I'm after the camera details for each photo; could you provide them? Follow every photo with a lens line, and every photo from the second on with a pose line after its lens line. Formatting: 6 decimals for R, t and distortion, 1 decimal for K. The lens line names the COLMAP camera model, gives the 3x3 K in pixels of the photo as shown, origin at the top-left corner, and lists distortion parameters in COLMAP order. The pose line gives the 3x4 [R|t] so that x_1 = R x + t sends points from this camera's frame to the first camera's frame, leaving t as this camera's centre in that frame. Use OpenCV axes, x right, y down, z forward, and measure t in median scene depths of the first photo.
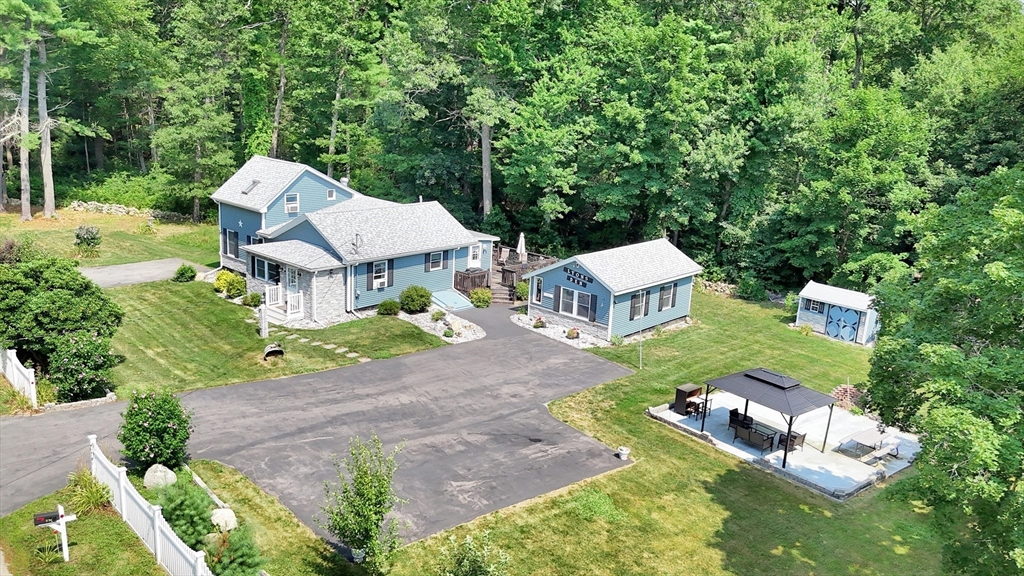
lens RADIAL K [[797.5, 0, 512.0], [0, 797.5, 288.0], [0, 0, 1]] dist [0.011732, -0.001702]
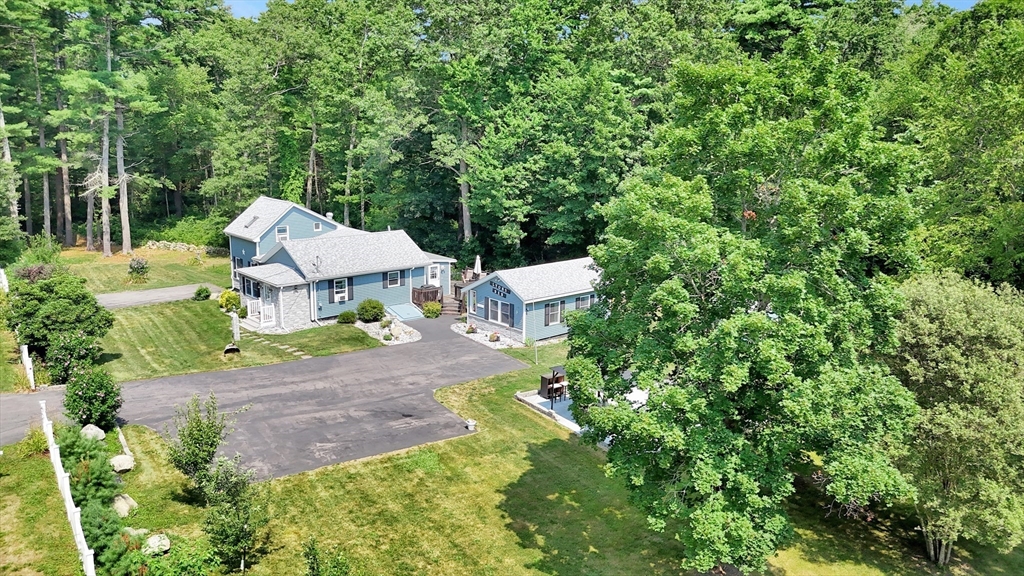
lens RADIAL K [[732.8, 0, 512.0], [0, 732.8, 288.0], [0, 0, 1]] dist [-0.004663, -0.004395]
pose [[0.993877, -0.014124, -0.109588, 0.194198], [0.009121, 0.998899, -0.046018, 0.030407], [0.110117, 0.044737, 0.992911, -0.063088]]
